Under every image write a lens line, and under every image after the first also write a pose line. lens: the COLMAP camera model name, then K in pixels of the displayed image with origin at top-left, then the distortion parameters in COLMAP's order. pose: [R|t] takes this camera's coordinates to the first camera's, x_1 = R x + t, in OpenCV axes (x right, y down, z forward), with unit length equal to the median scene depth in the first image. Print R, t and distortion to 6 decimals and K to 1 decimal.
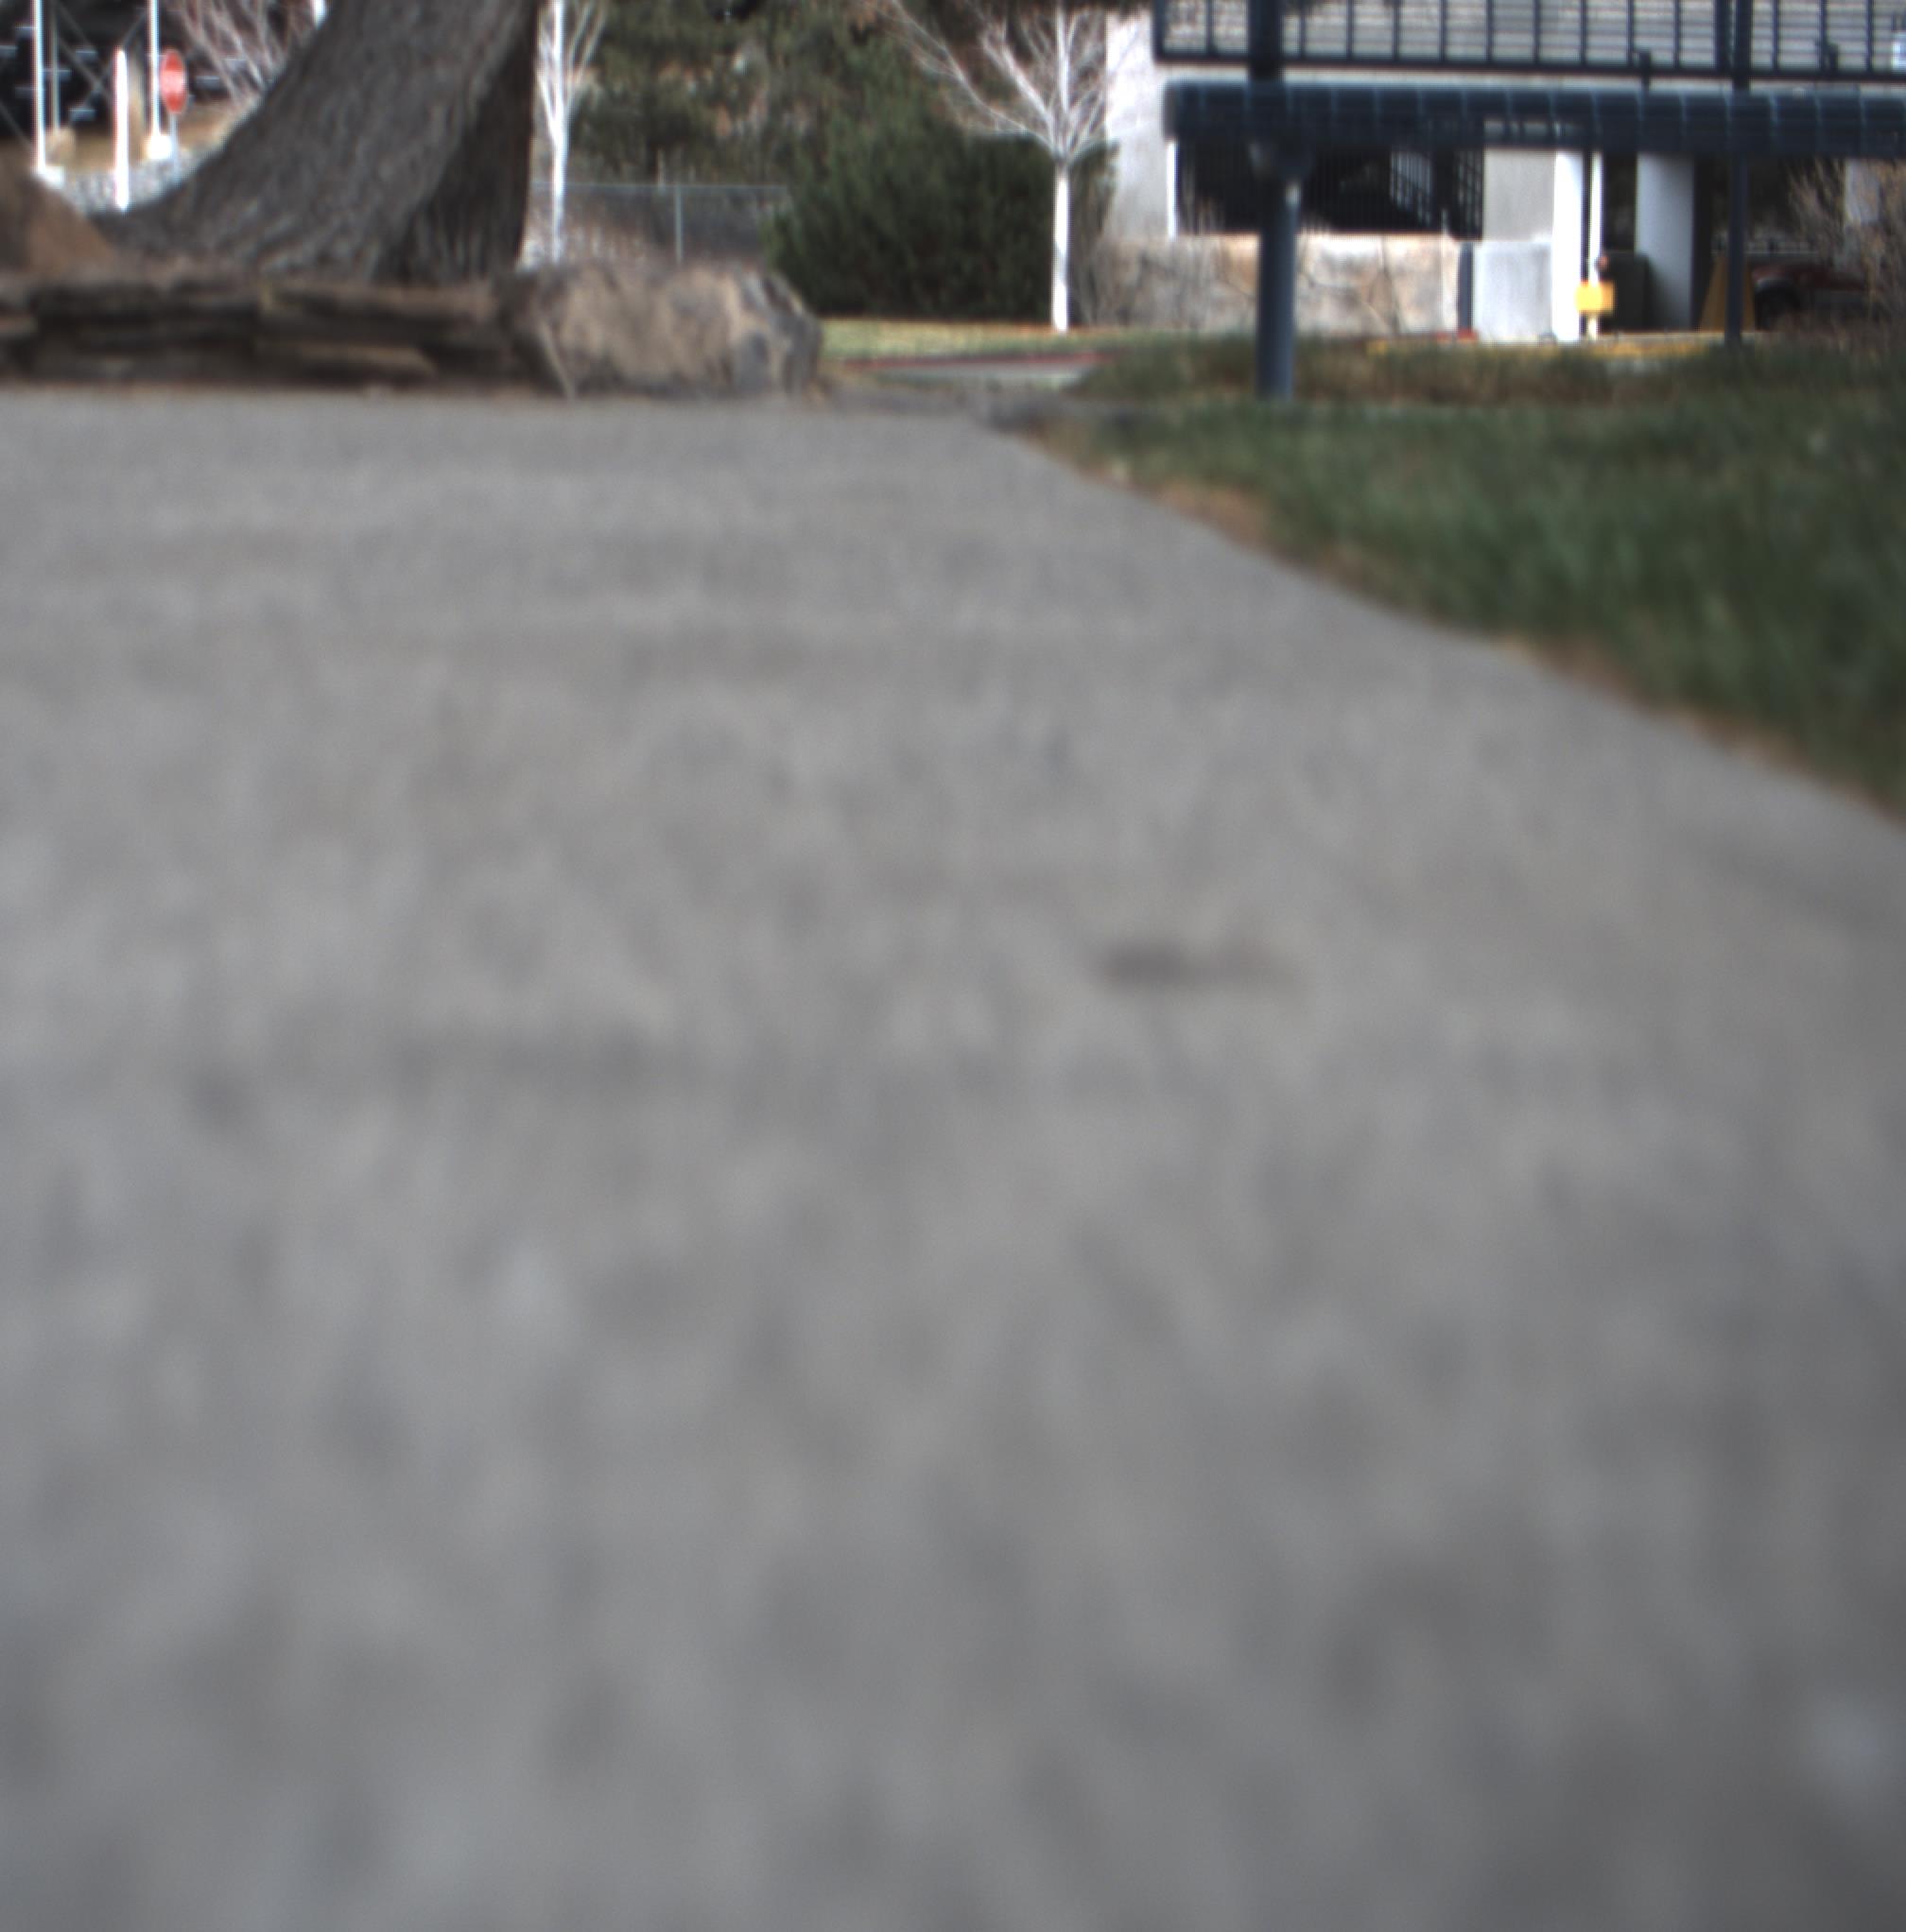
lens RADIAL K [[4687.5, 0, 739.4], [0, 4687.5, 964.0], [0, 0, 1]] dist [-0.148689, 1.034608]
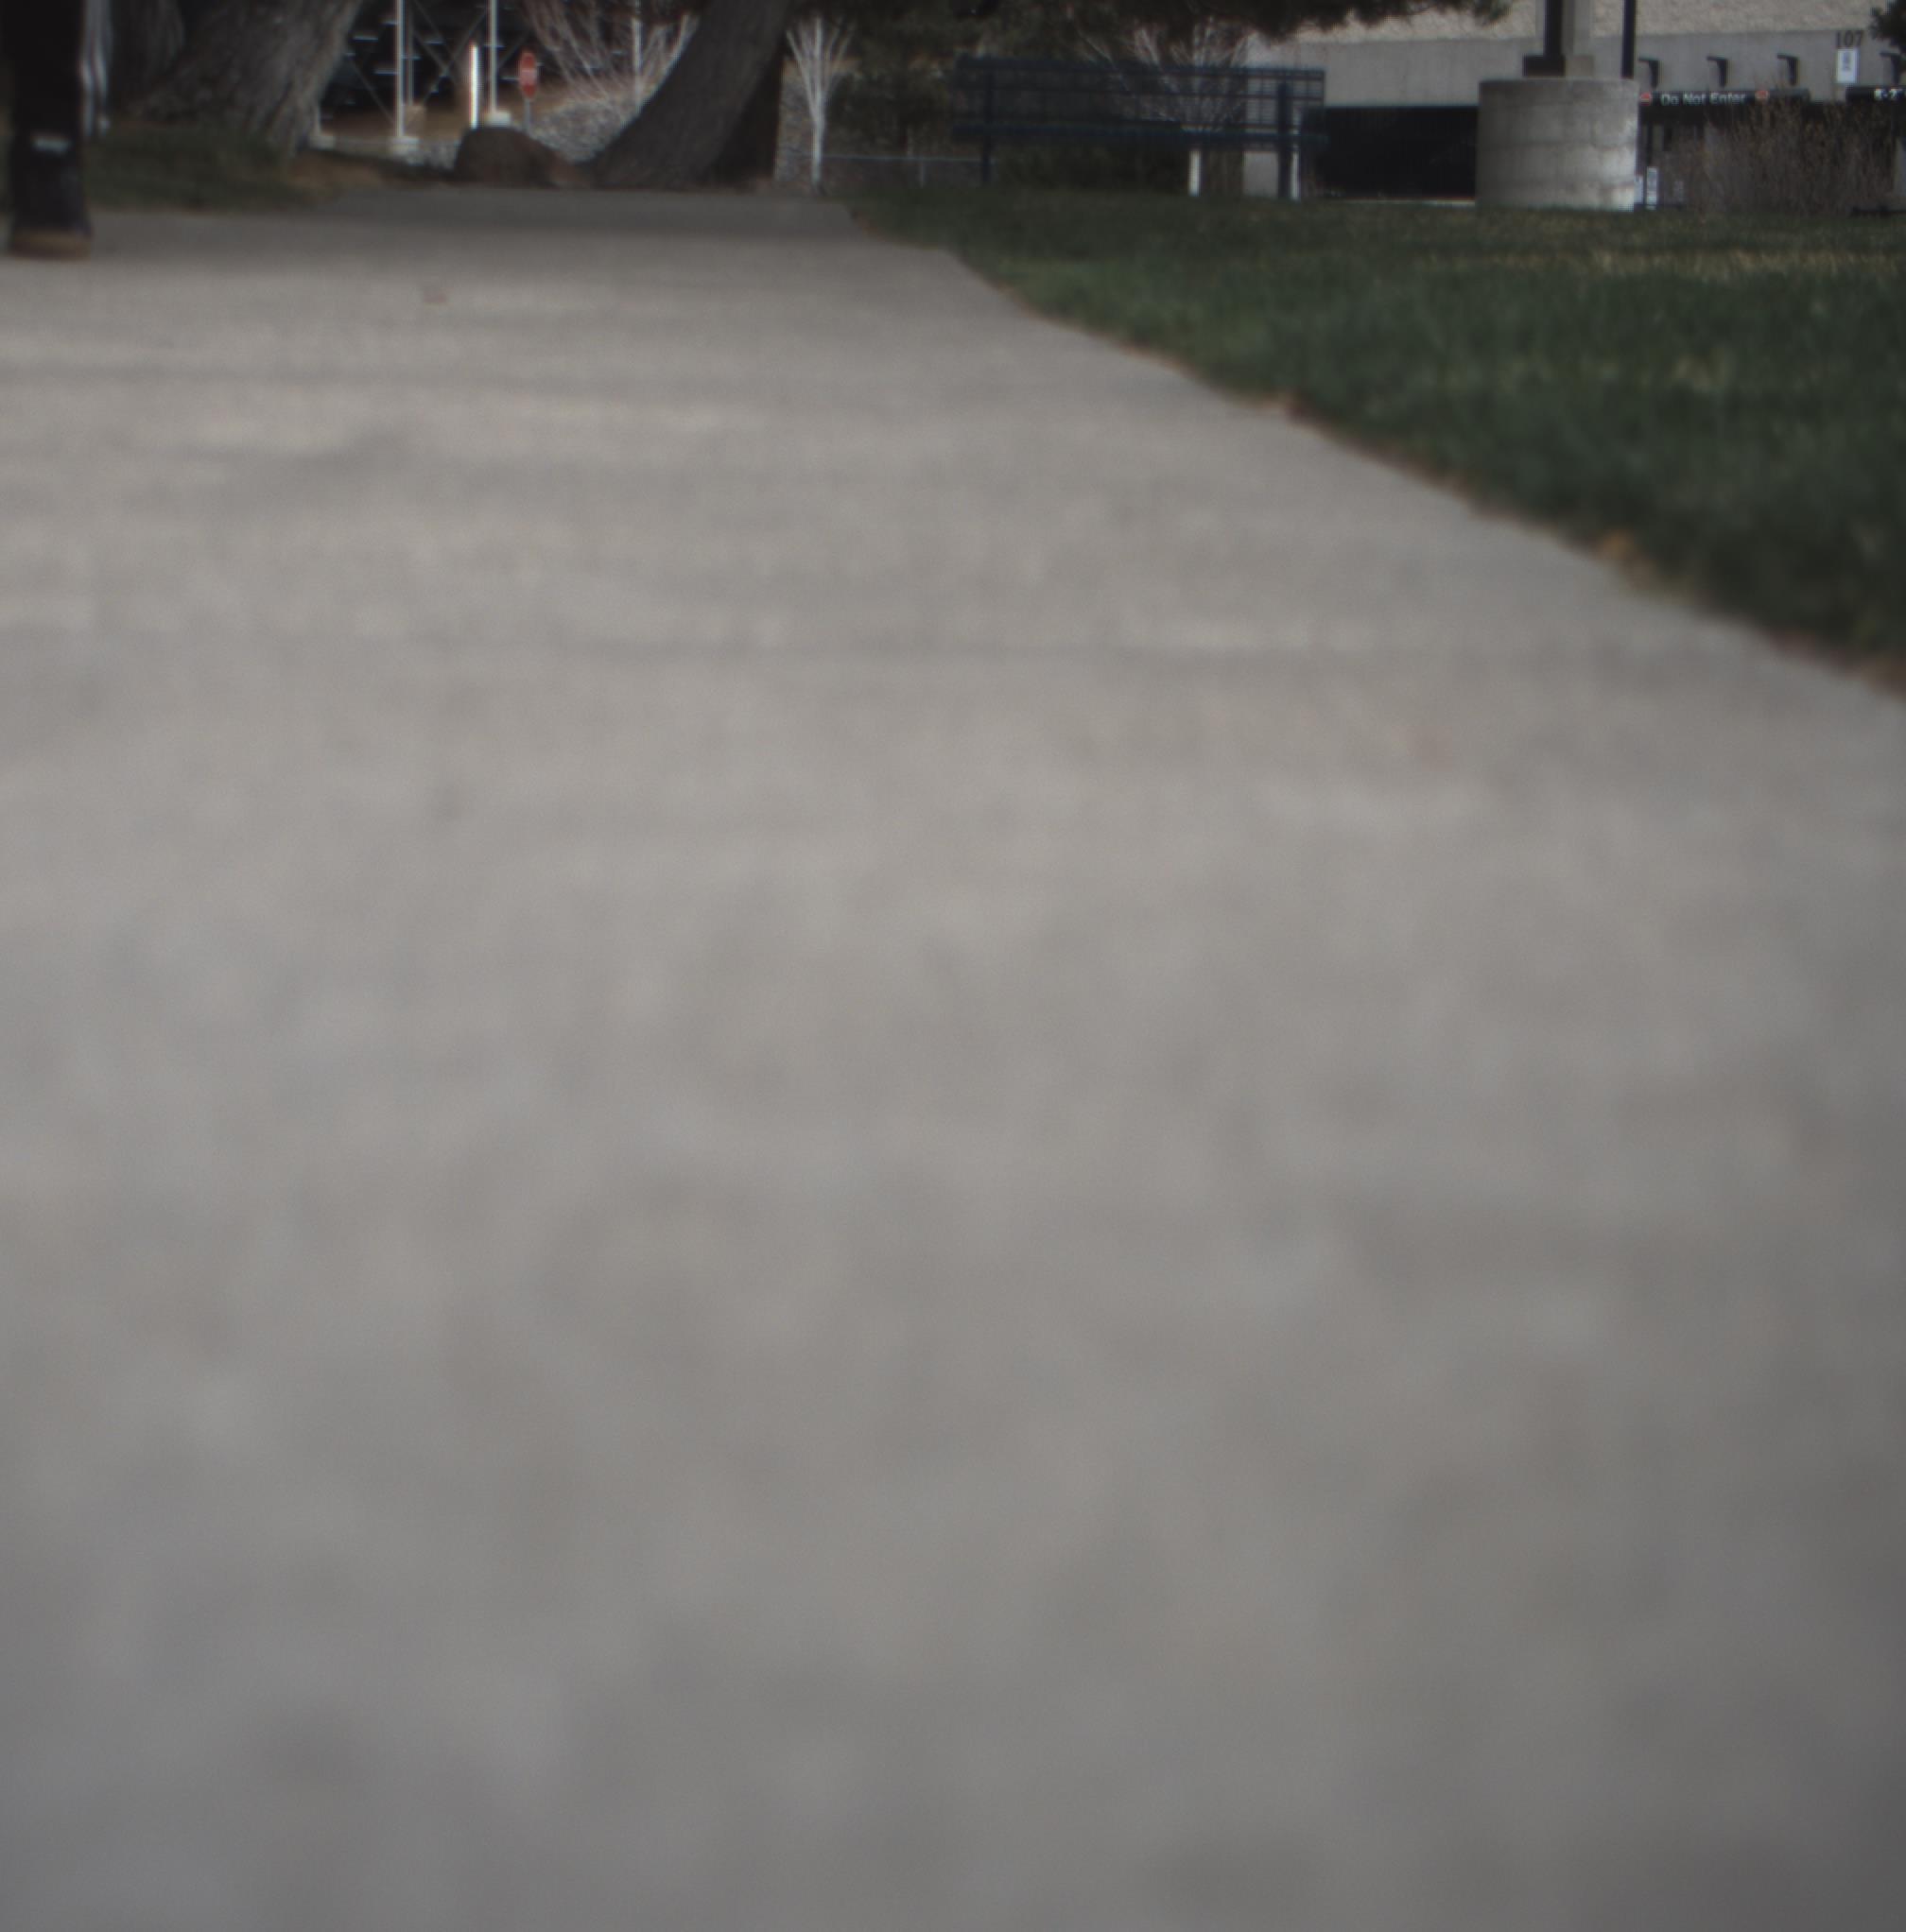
lens RADIAL K [[4687.5, 0, 739.4], [0, 4687.5, 964.0], [0, 0, 1]] dist [-0.148689, 1.034608]
pose [[0.998098, 0.020488, -0.058146, 0.019797], [-0.020118, 0.999774, 0.006933, 0.049007], [0.058275, -0.005750, 0.998284, -0.294364]]
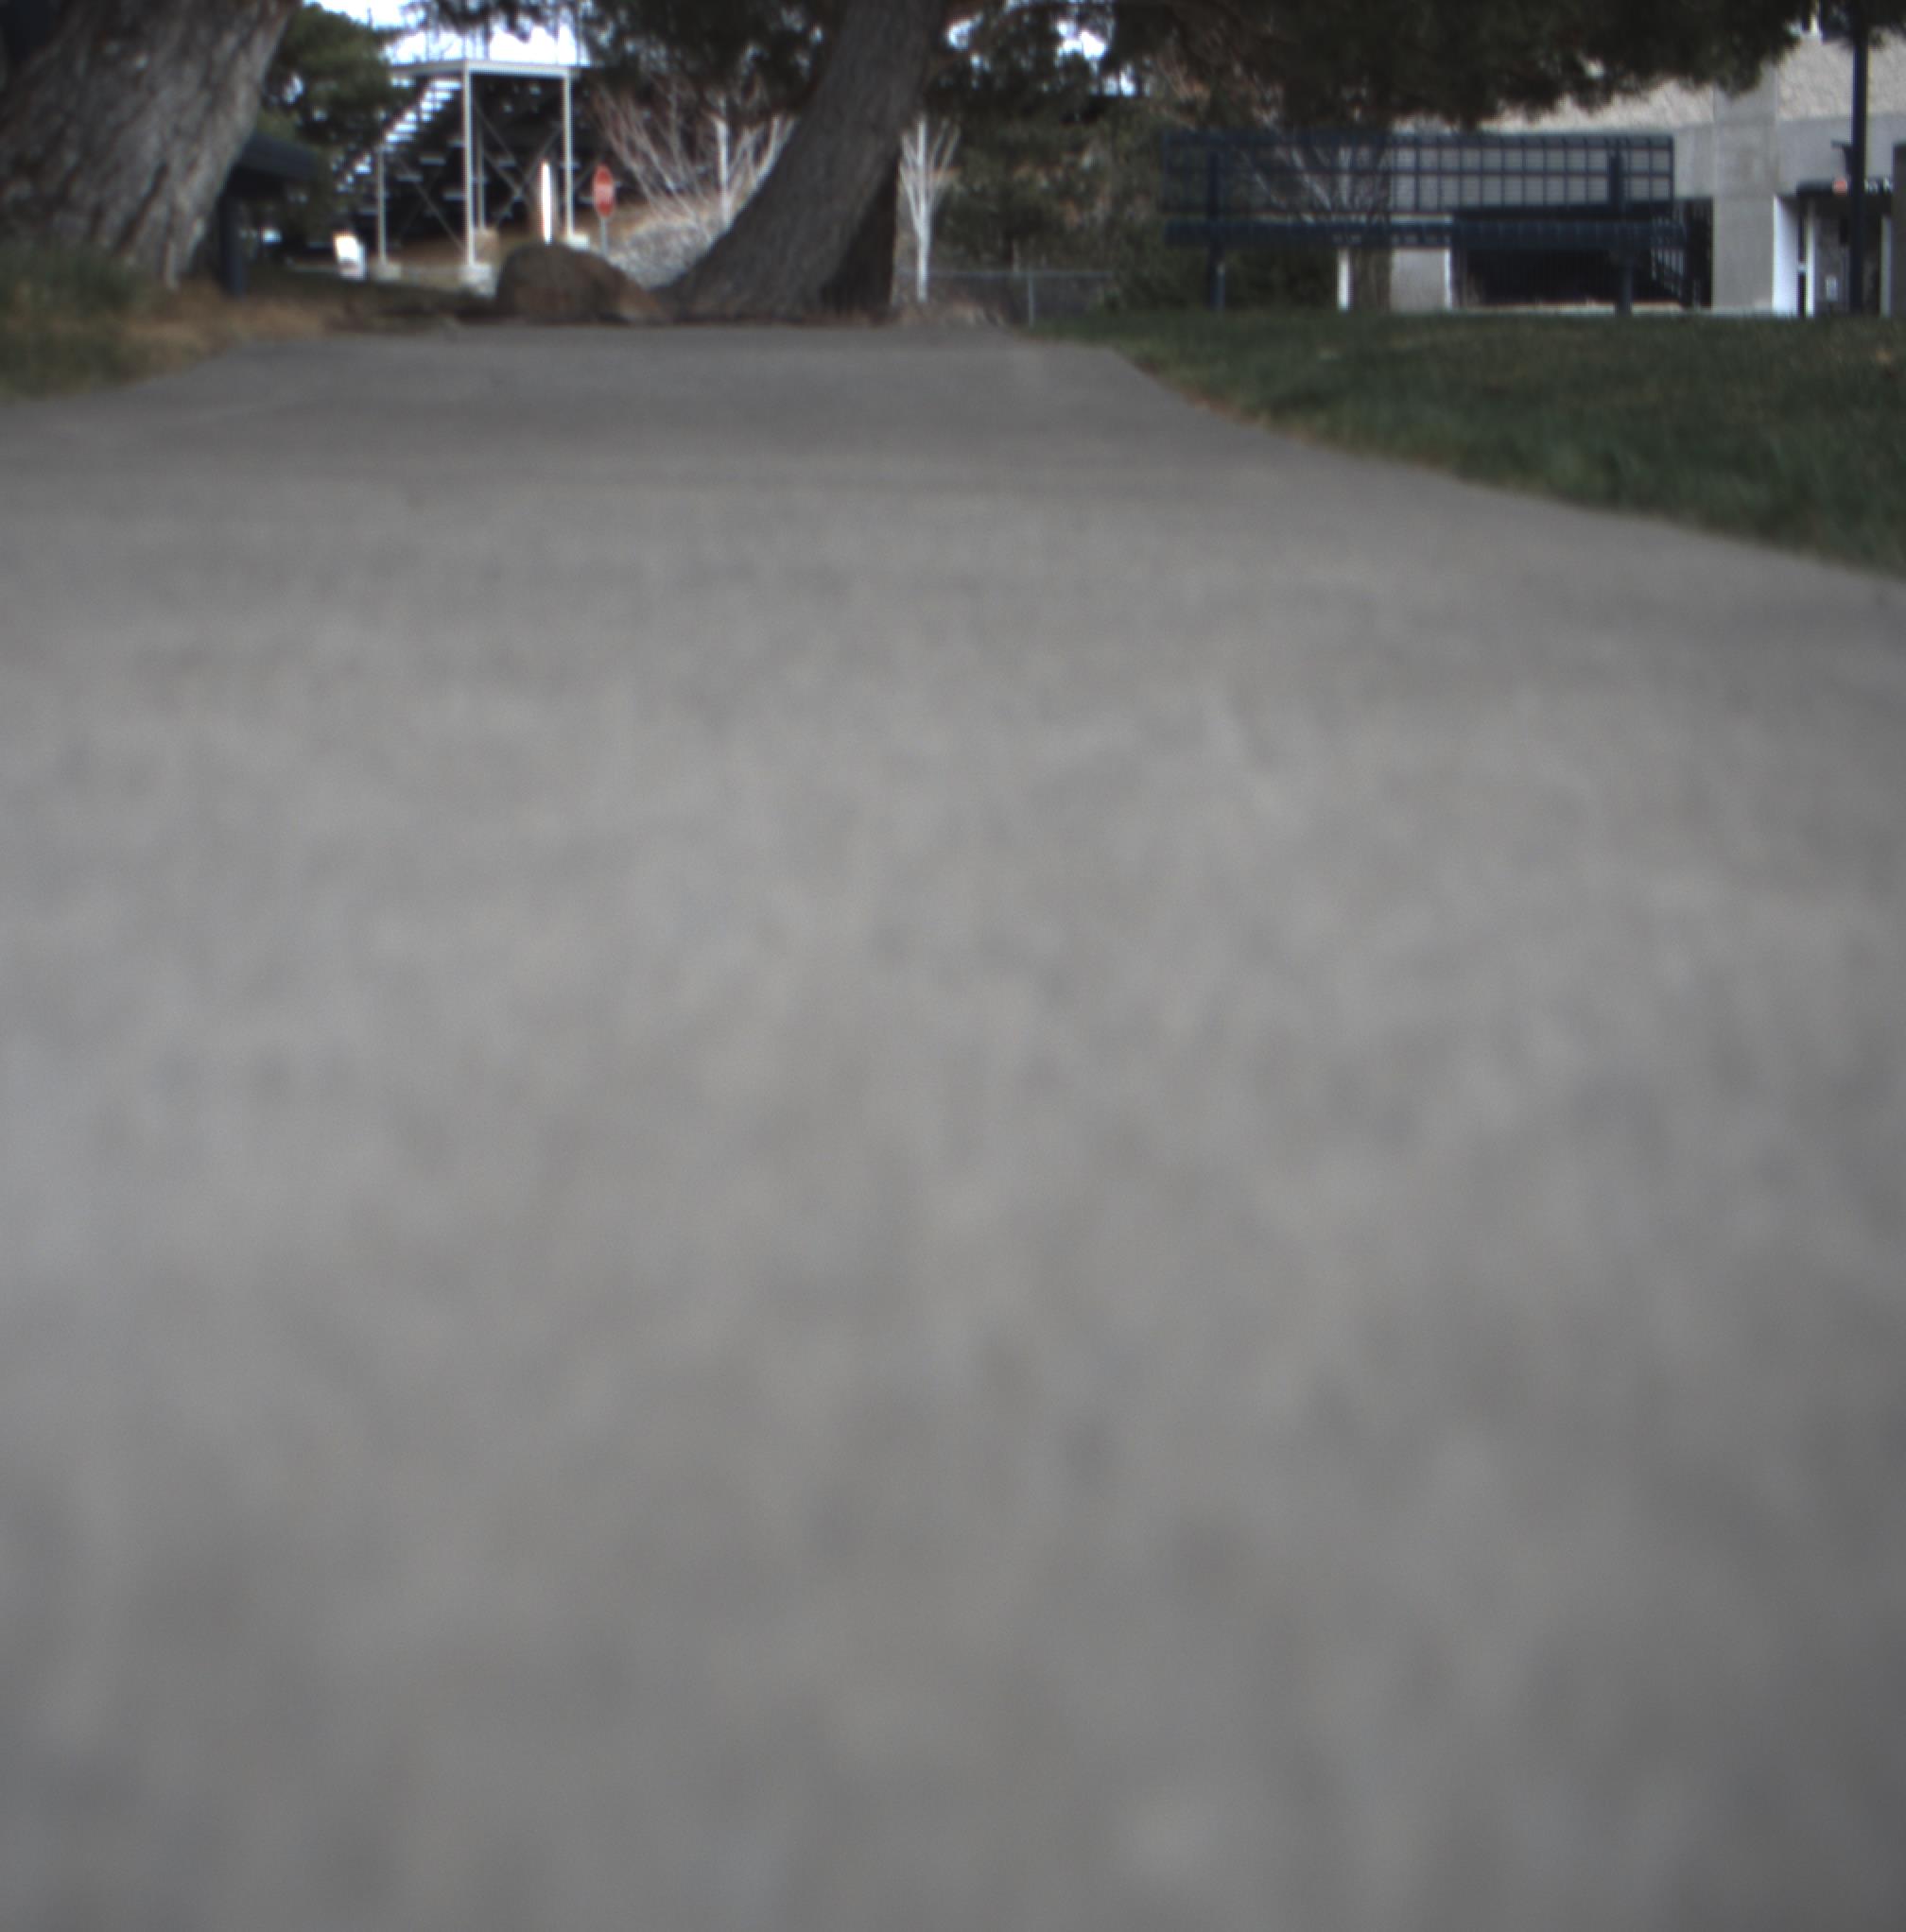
lens RADIAL K [[4687.5, 0, 739.4], [0, 4687.5, 964.0], [0, 0, 1]] dist [-0.148689, 1.034608]
pose [[0.996790, -0.002805, -0.080008, 0.009171], [0.001334, 0.999829, -0.018432, 0.029775], [0.080046, 0.018266, 0.996624, -0.177316]]
